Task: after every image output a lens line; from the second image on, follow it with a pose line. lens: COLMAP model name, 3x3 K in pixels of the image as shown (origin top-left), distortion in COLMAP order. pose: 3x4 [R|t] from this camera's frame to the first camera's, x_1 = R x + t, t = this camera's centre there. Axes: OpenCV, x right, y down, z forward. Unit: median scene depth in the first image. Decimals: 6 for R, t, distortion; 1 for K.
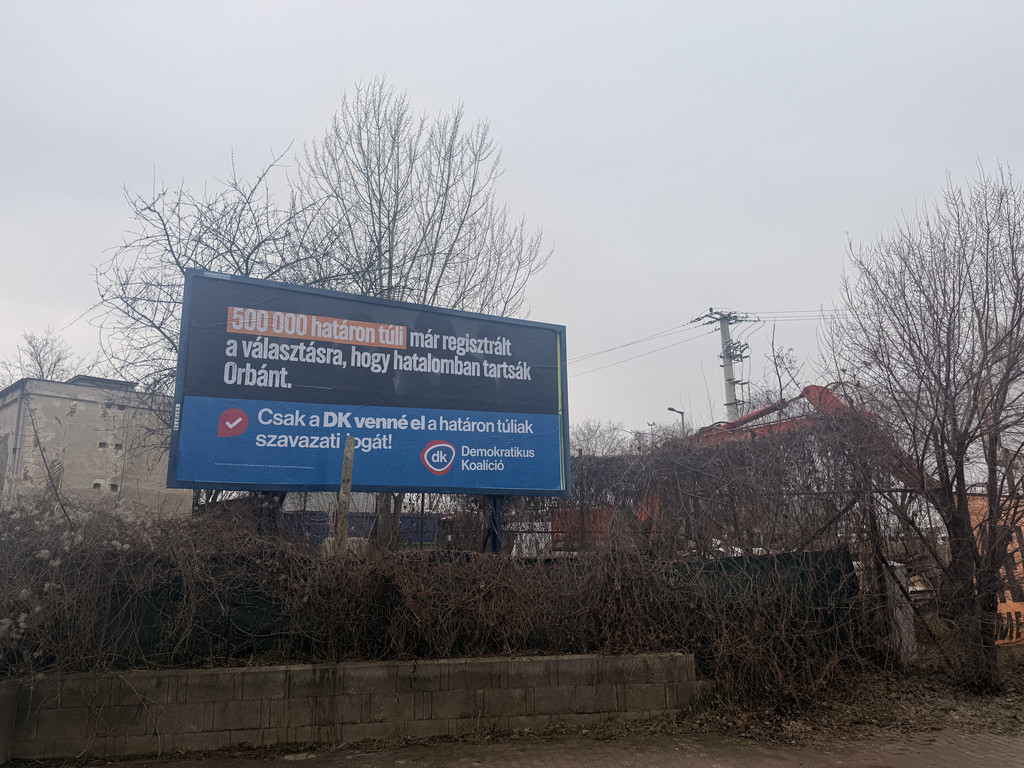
lens RADIAL K [[706.0, 0, 513.8], [0, 706.0, 385.6], [0, 0, 1]] dist [0.141140, -0.203038]
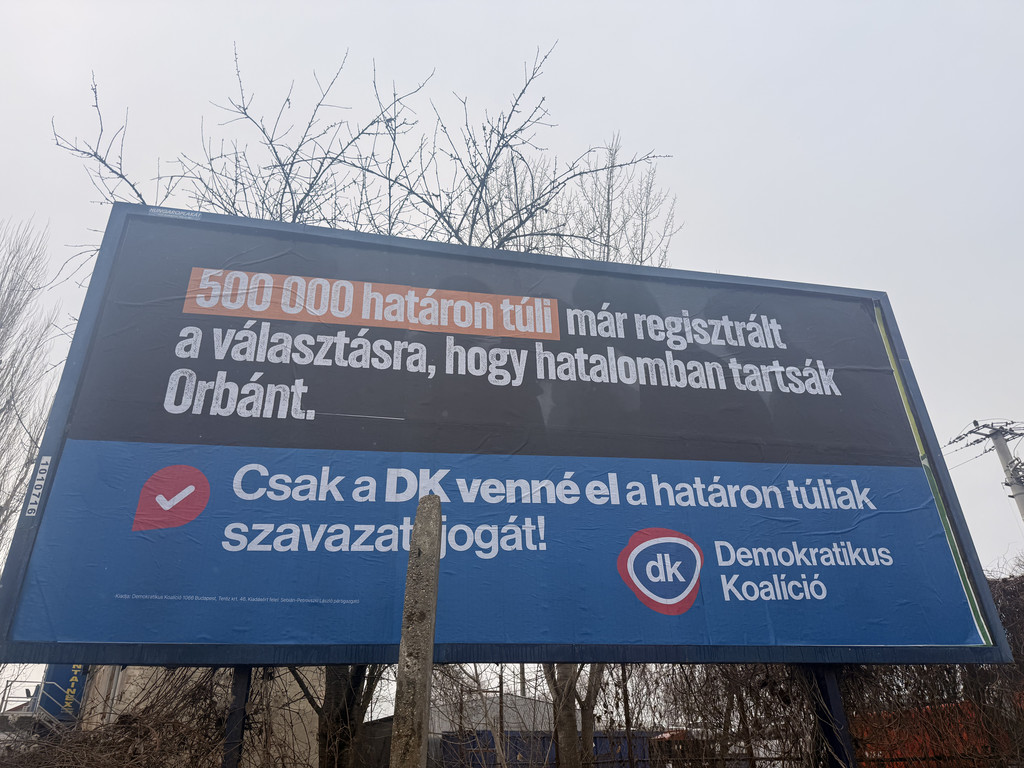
lens RADIAL K [[726.6, 0, 508.0], [0, 726.6, 383.6], [0, 0, 1]] dist [0.115974, -0.160926]
pose [[0.965412, -0.136750, -0.221989, -0.085026], [0.074676, 0.960771, -0.267099, 0.106897], [0.249806, 0.241283, 0.937752, 0.563630]]
